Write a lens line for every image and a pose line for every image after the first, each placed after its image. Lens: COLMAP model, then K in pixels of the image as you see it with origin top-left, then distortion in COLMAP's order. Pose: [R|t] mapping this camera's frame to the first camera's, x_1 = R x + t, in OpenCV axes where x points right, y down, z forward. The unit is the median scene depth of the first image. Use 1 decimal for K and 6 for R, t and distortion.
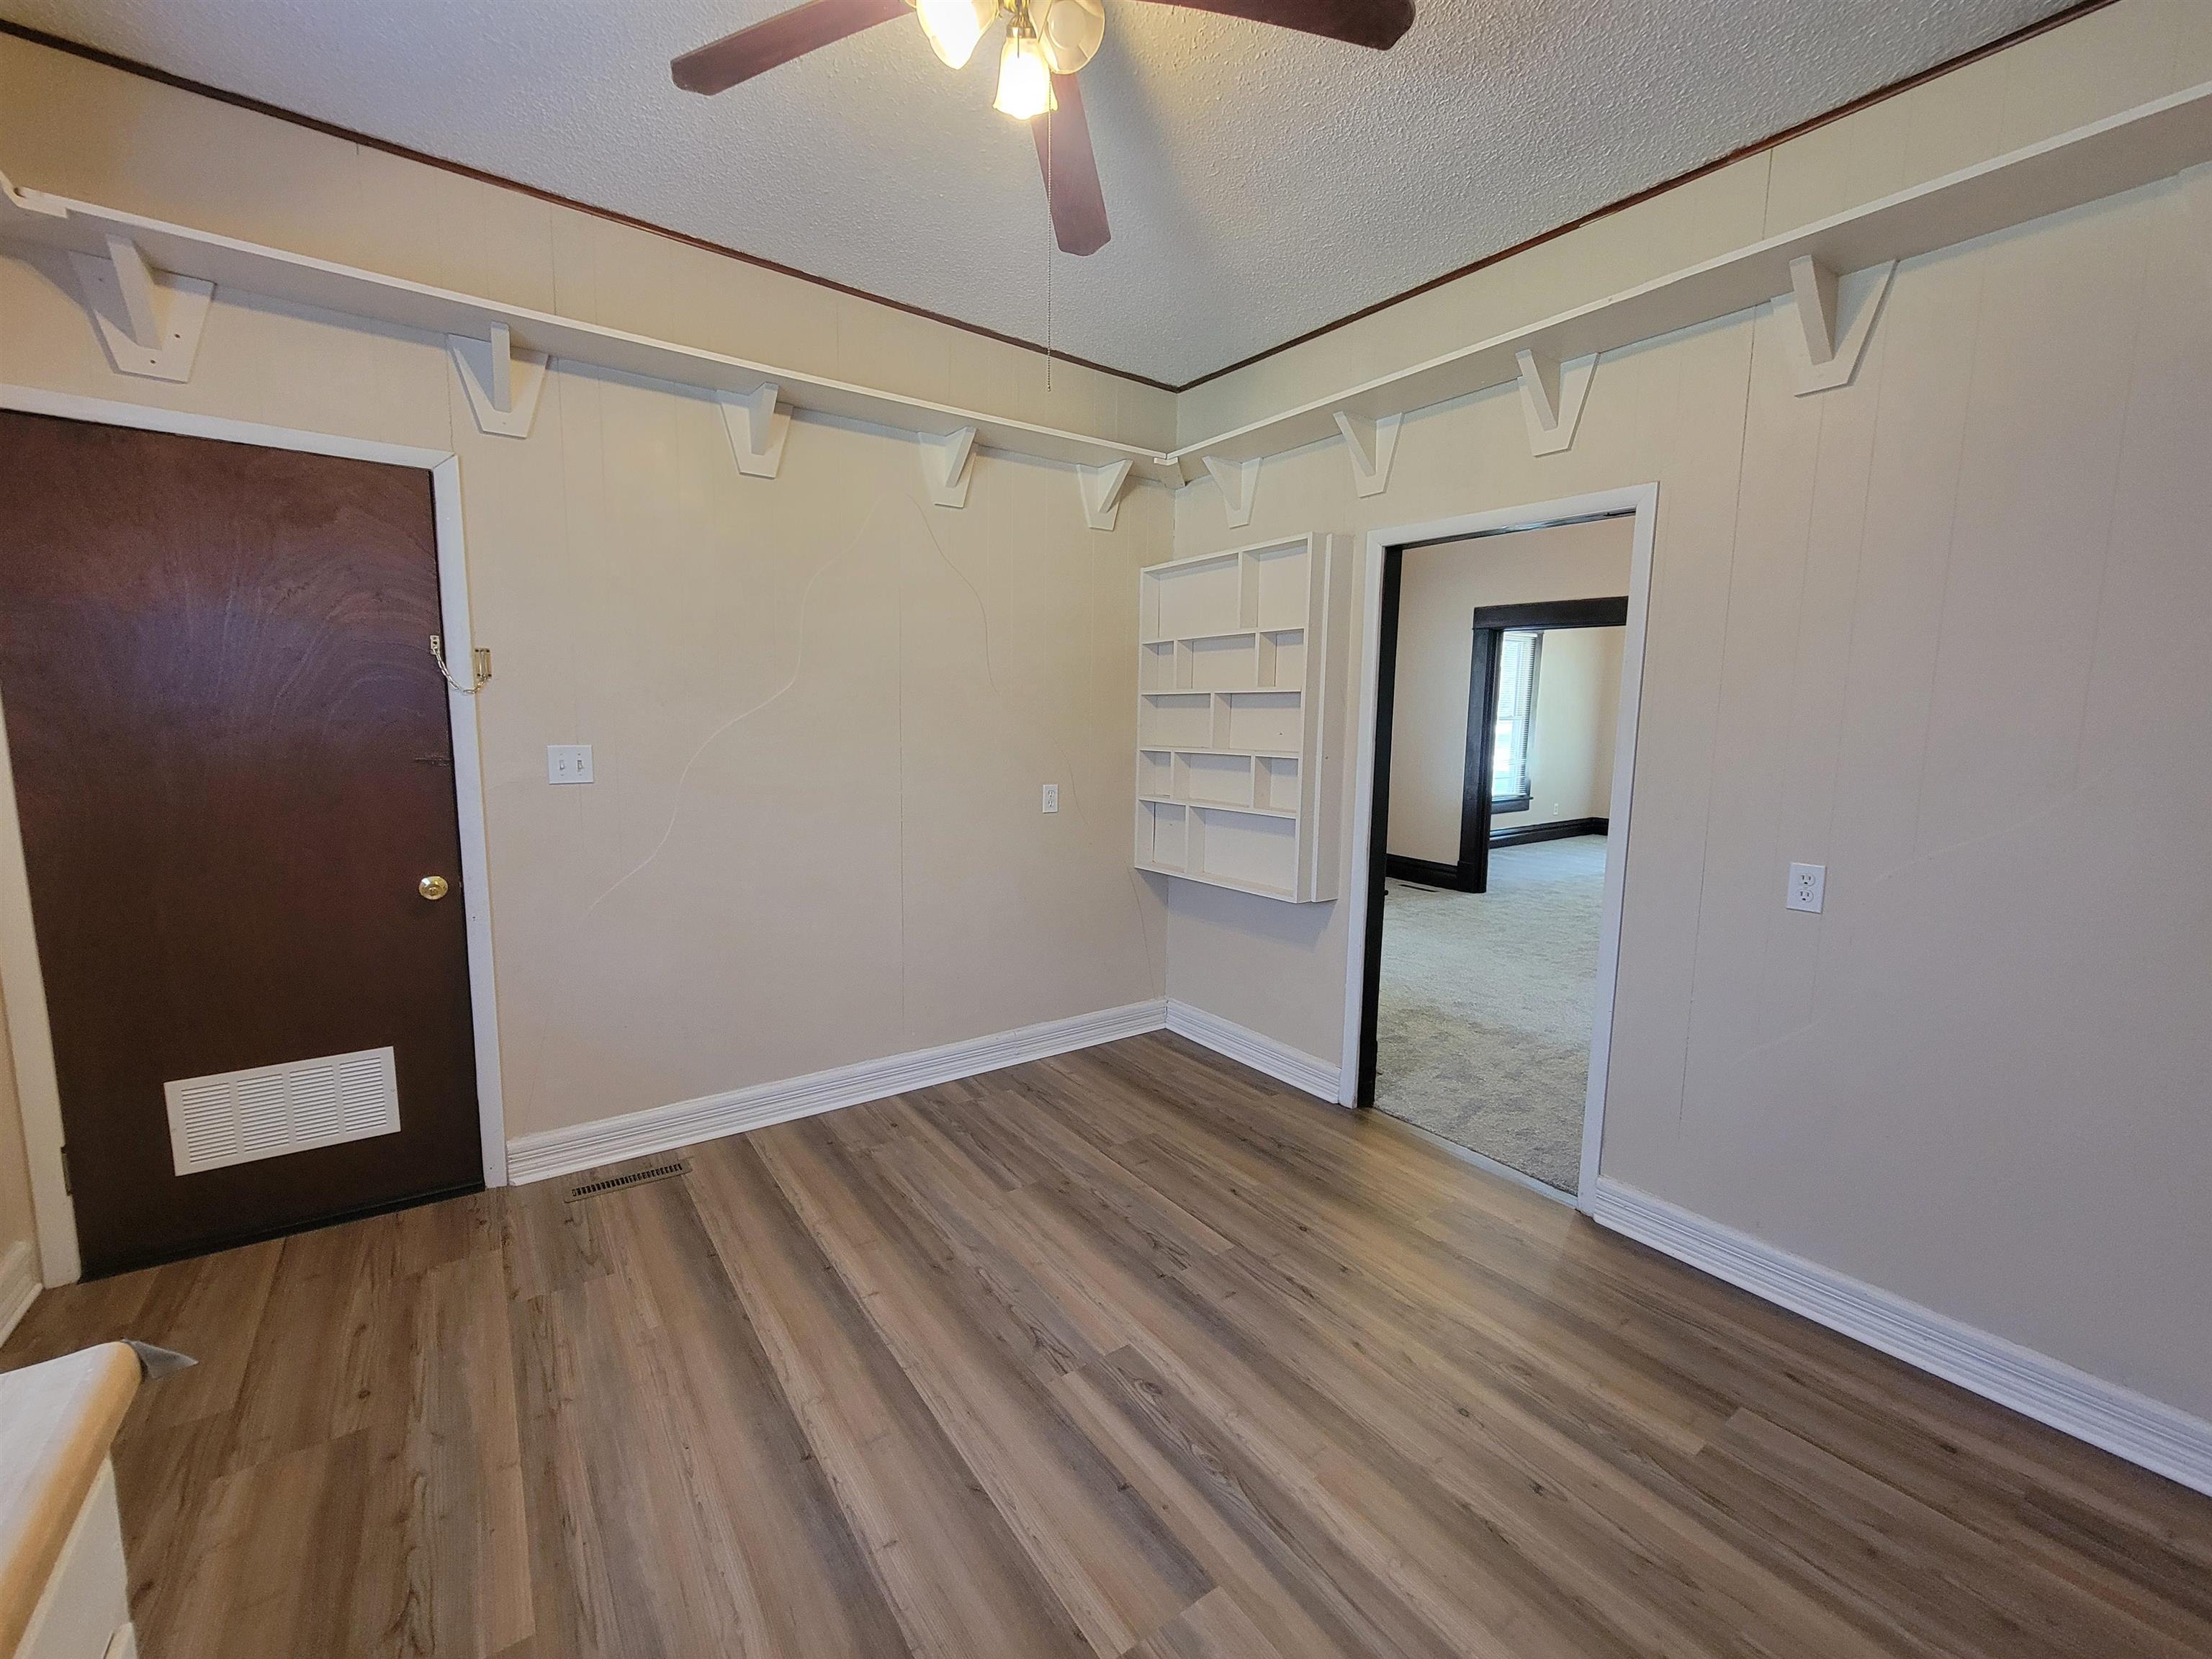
lens RADIAL K [[907.2, 0, 1105.0], [0, 907.2, 826.5], [0, 0, 1]] dist [-0.007519, 0.001041]
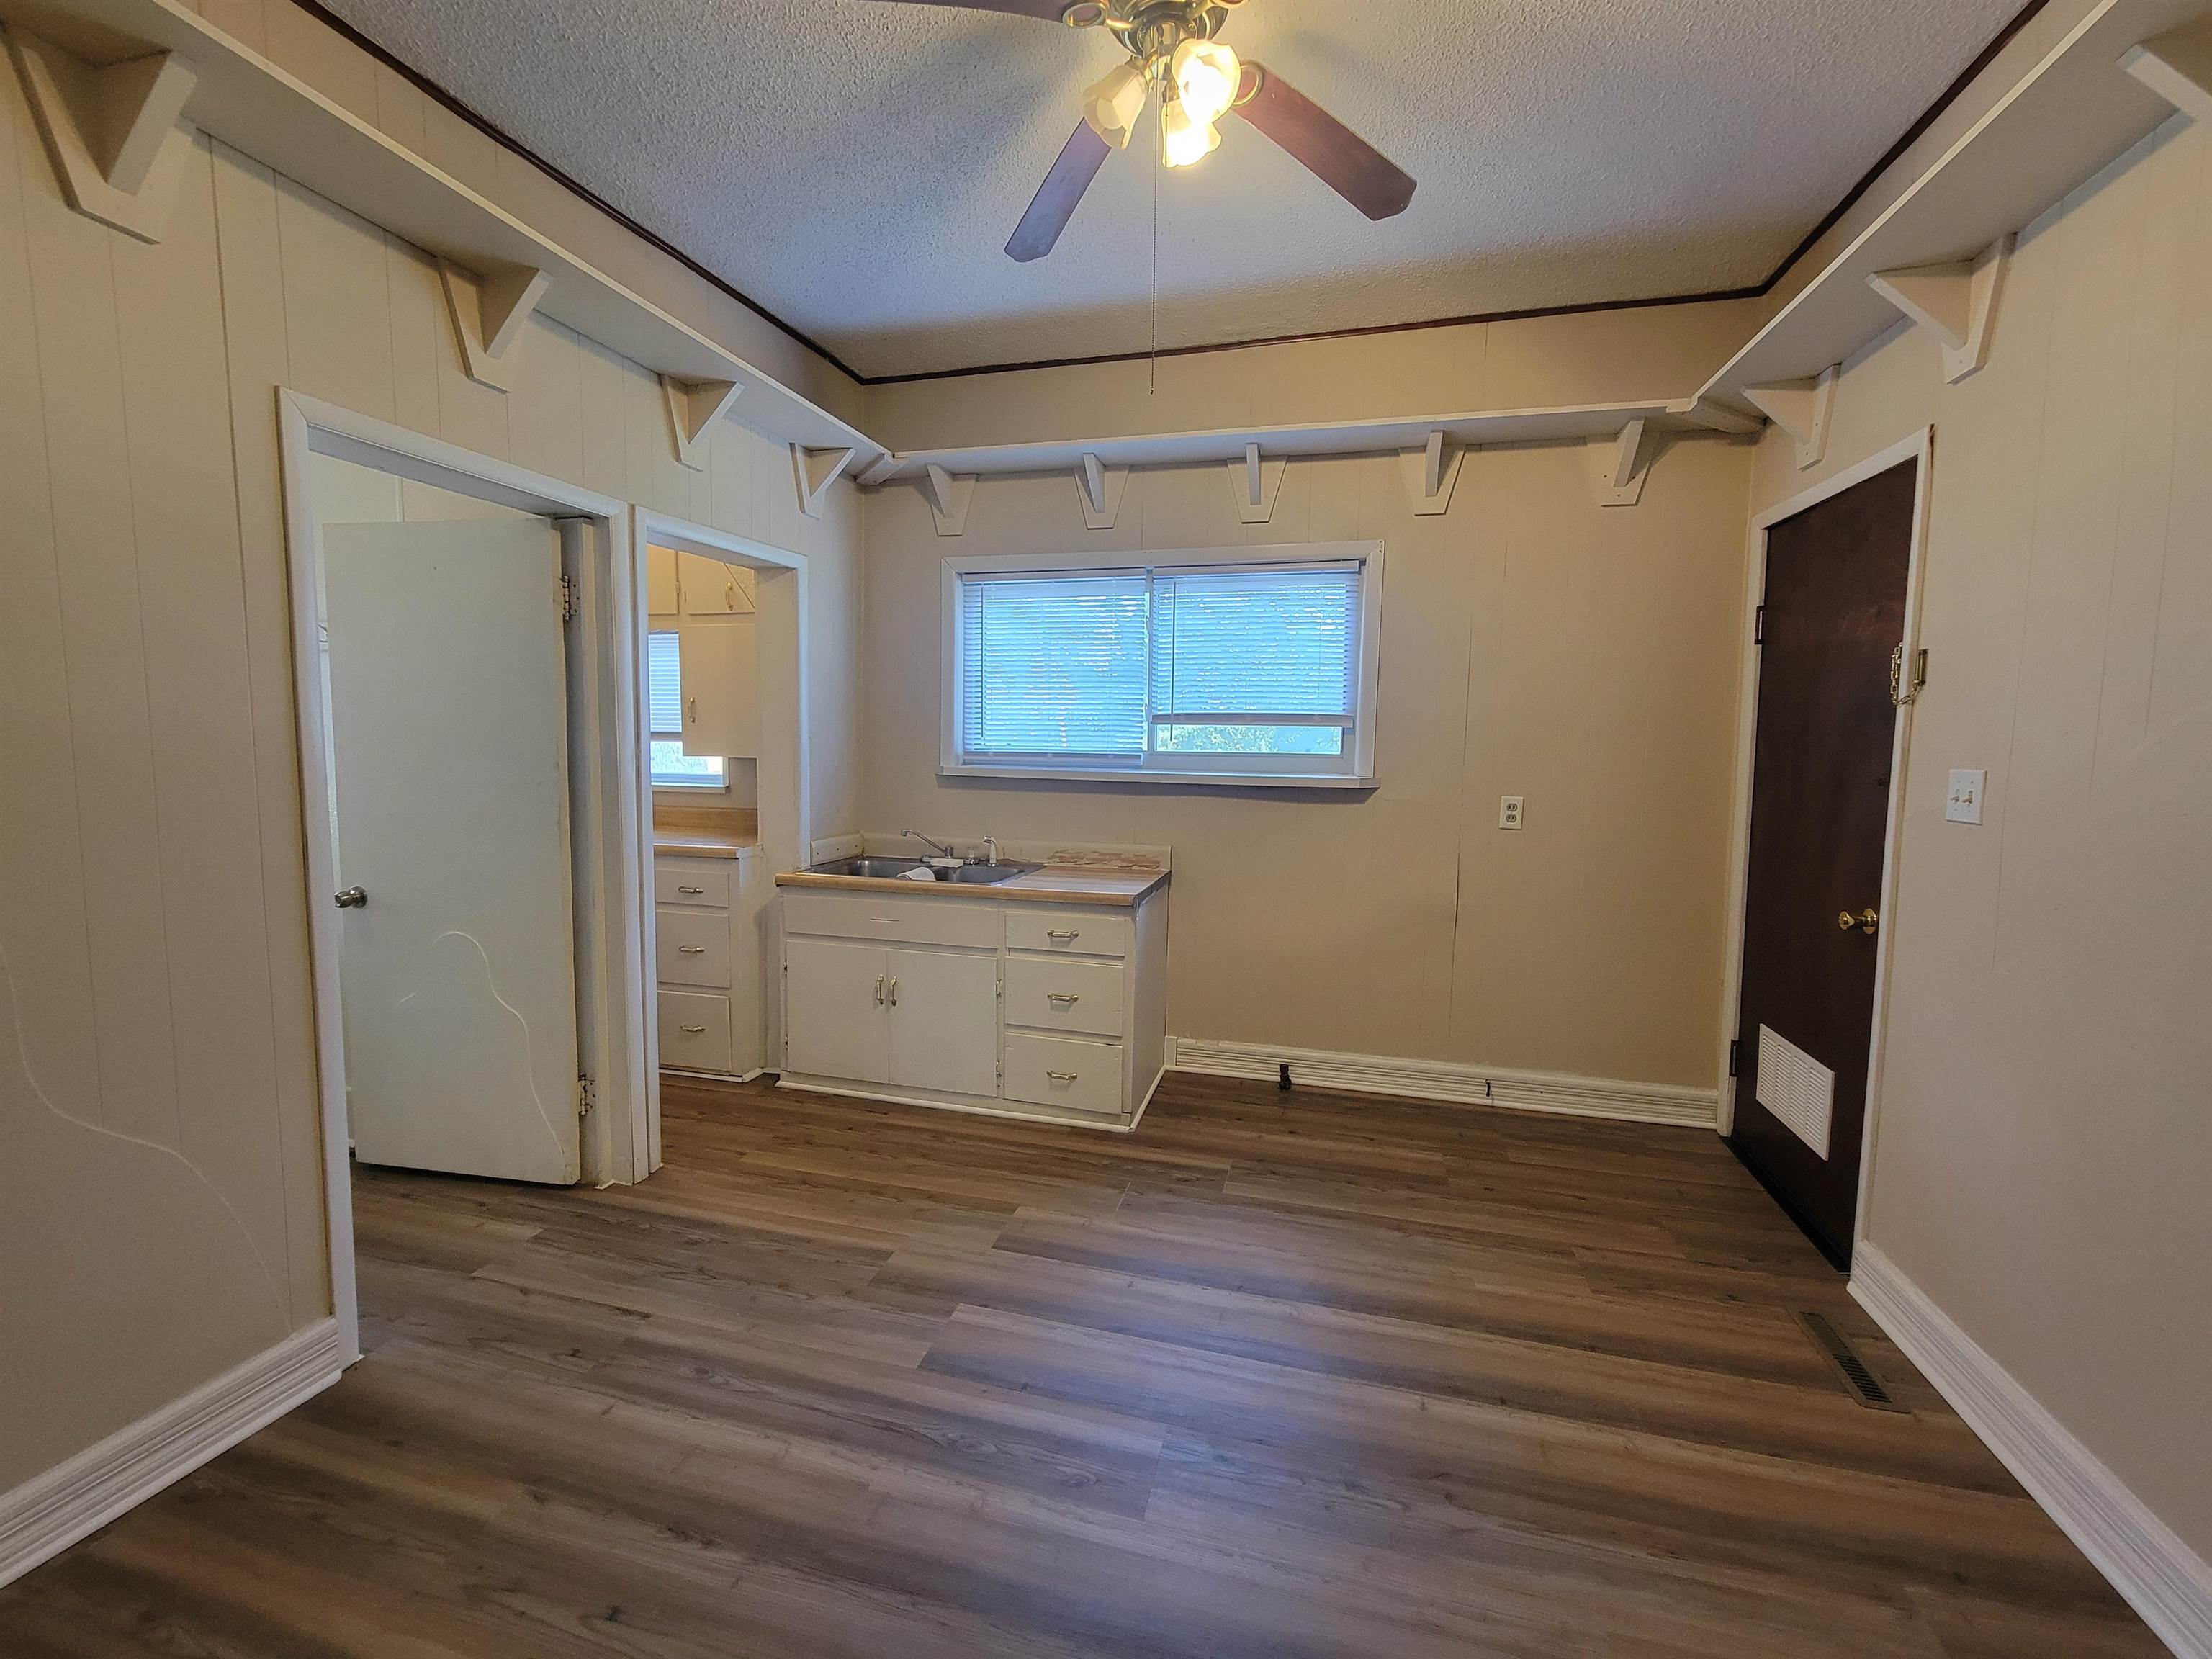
lens RADIAL K [[907.2, 0, 1105.3], [0, 907.2, 820.3], [0, 0, 1]] dist [-0.007519, 0.001041]
pose [[-0.771199, 0.036499, -0.635547, 0.495288], [-0.102282, 0.978280, 0.180295, -0.136499], [0.628324, 0.204048, -0.750715, 1.376957]]
